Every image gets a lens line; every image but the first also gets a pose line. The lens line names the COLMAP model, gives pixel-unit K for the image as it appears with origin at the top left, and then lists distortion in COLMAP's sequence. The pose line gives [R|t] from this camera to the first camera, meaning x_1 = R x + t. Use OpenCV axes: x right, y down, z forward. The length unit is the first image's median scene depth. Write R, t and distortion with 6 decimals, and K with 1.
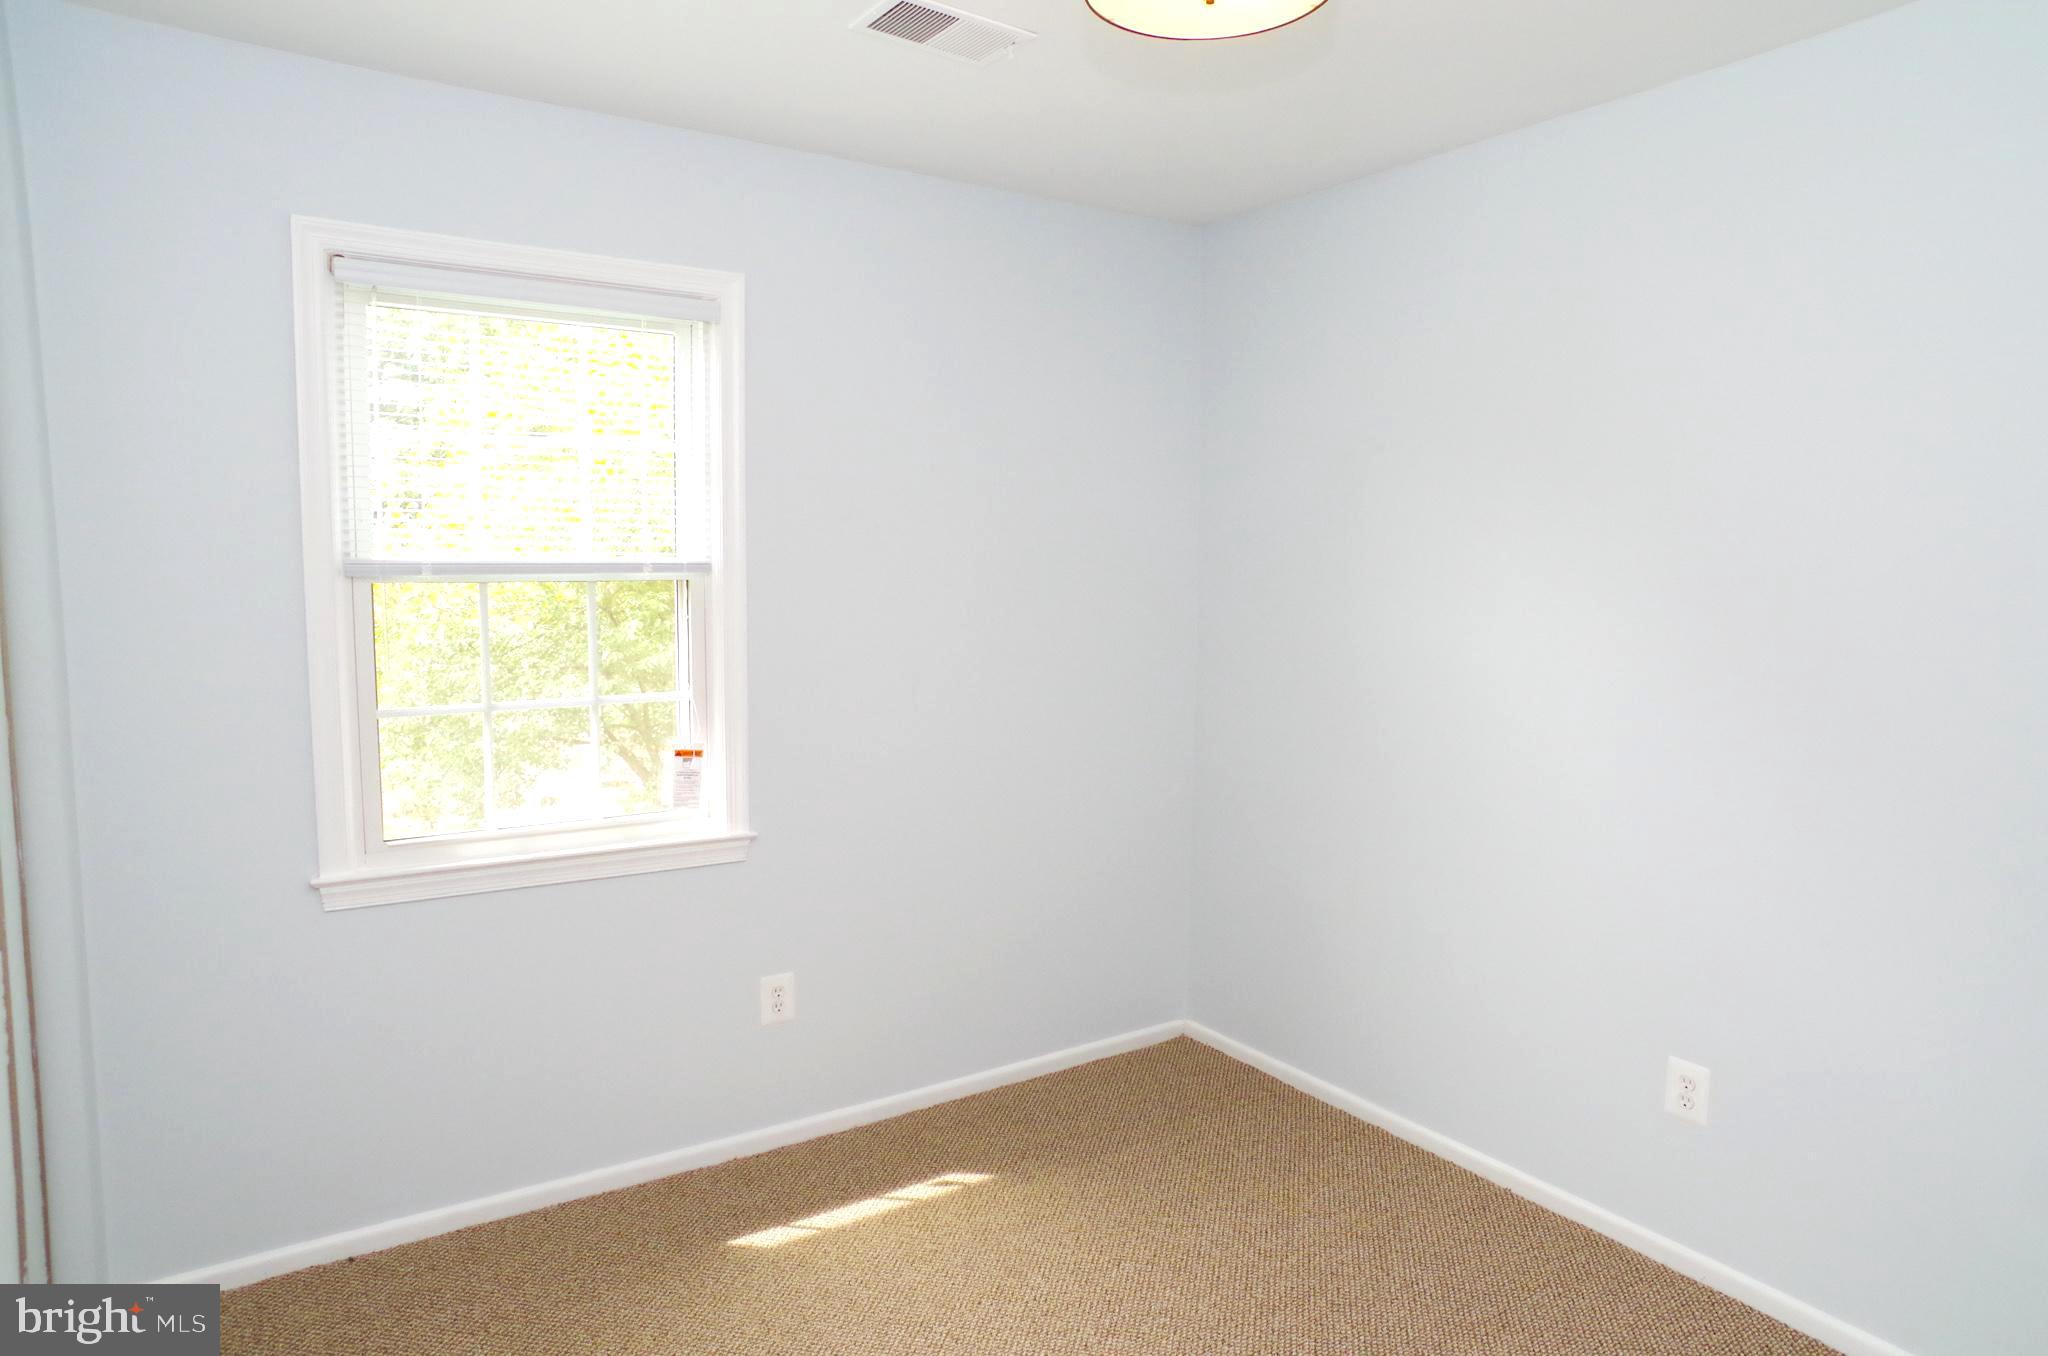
lens RADIAL K [[1210.6, 0, 1157.8], [0, 1210.6, 688.0], [0, 0, 1]] dist [-0.002933, -0.000370]
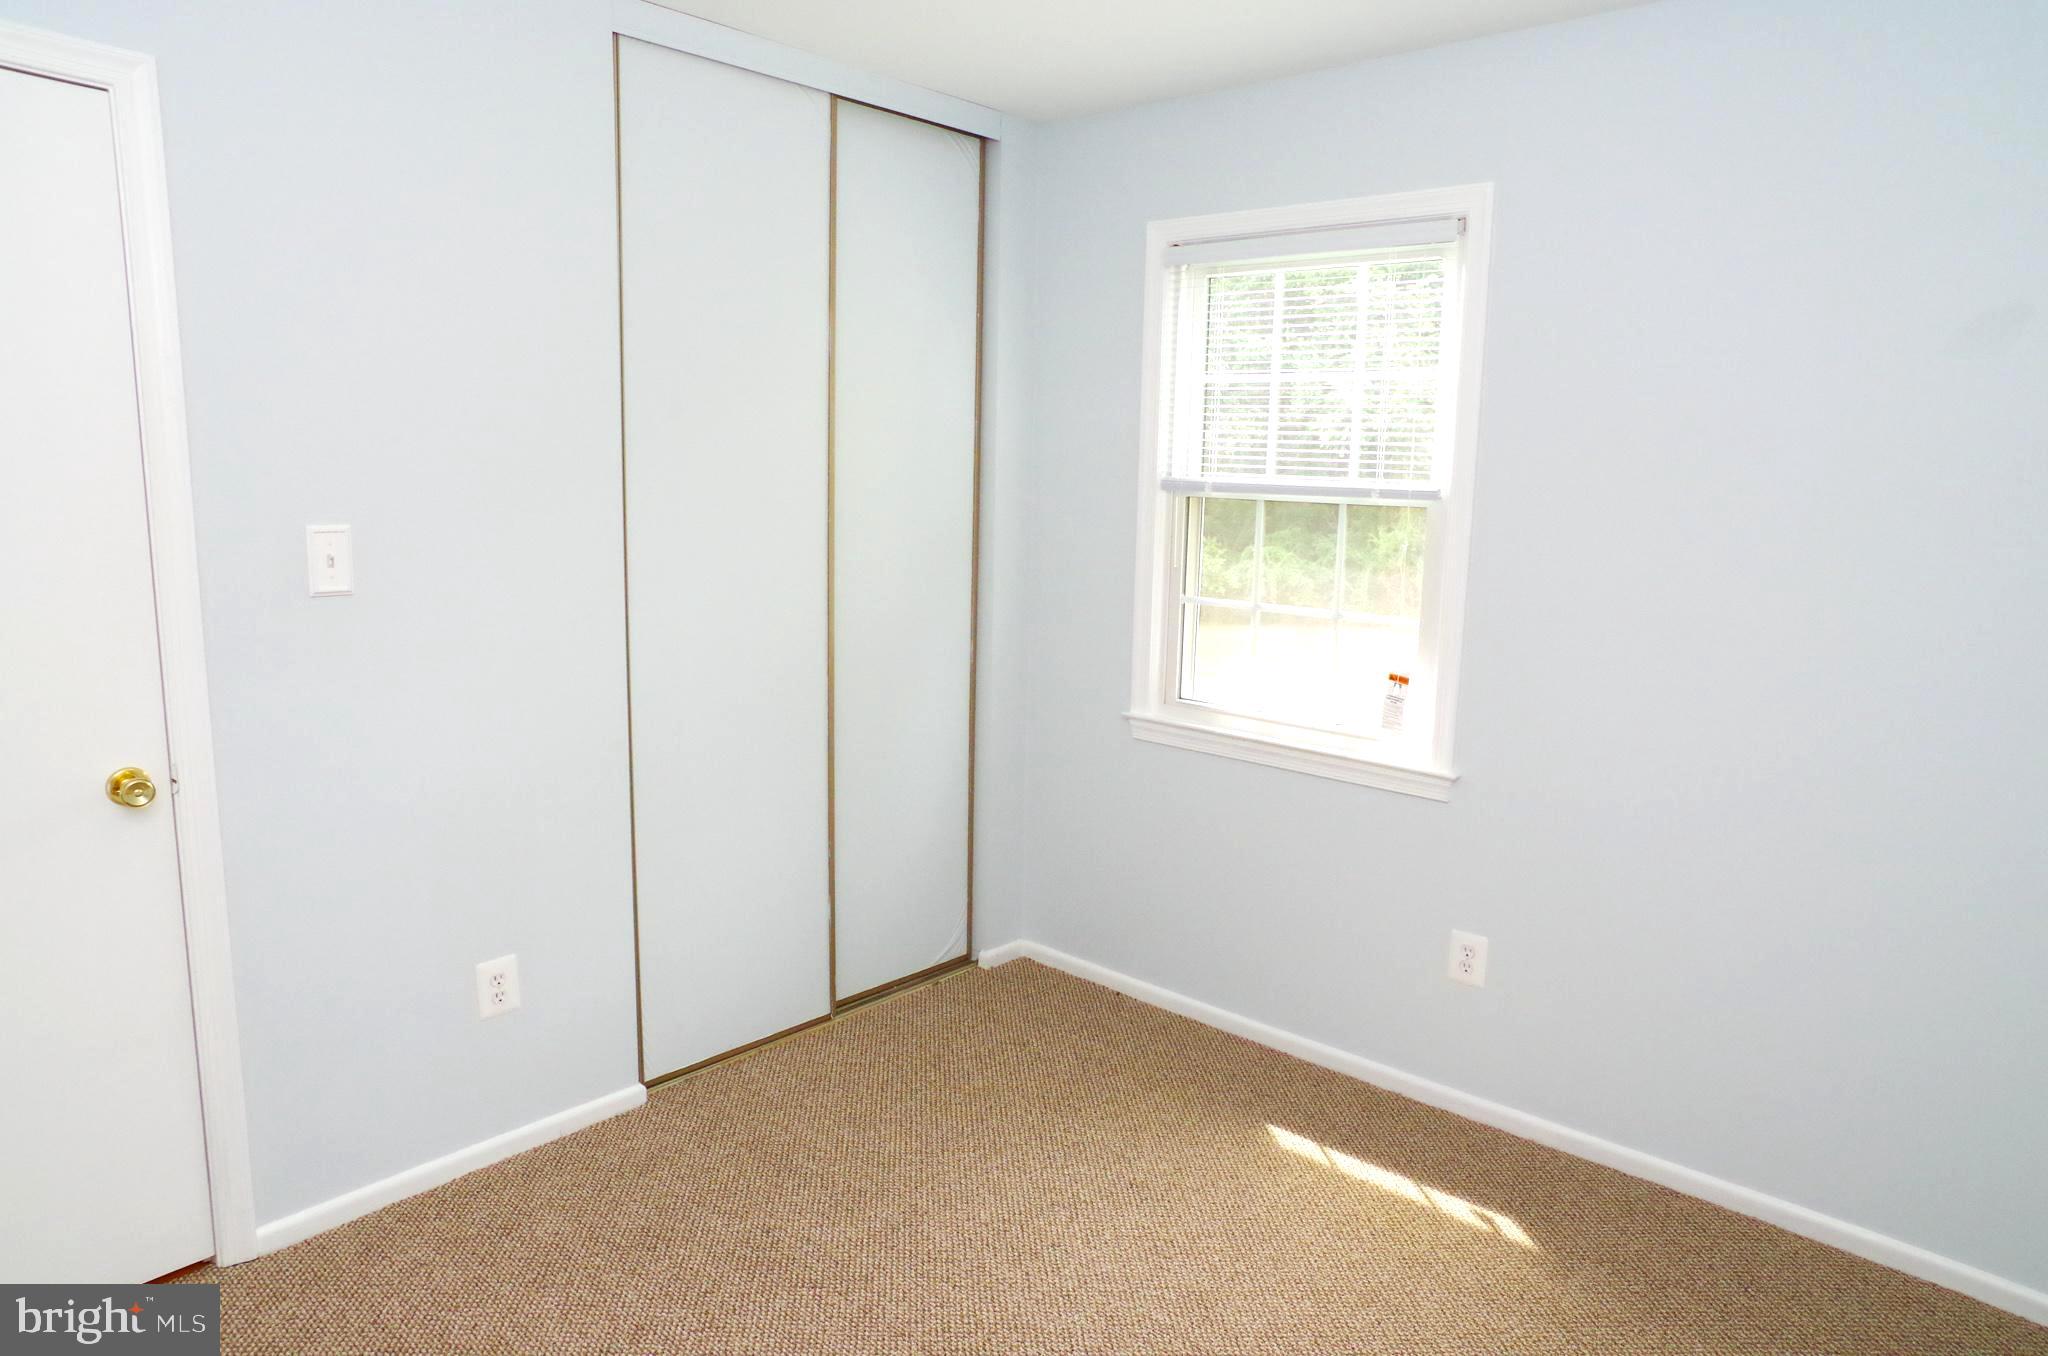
lens RADIAL K [[1297.6, 0, 1024.0], [0, 1297.6, 678.0], [0, 0, 1]] dist [-0.008161, 0.084754]
pose [[0.276484, 0.156073, -0.948260, 0.558709], [-0.138028, 0.982943, 0.121536, -0.035598], [0.951054, 0.097284, 0.293311, 0.384454]]
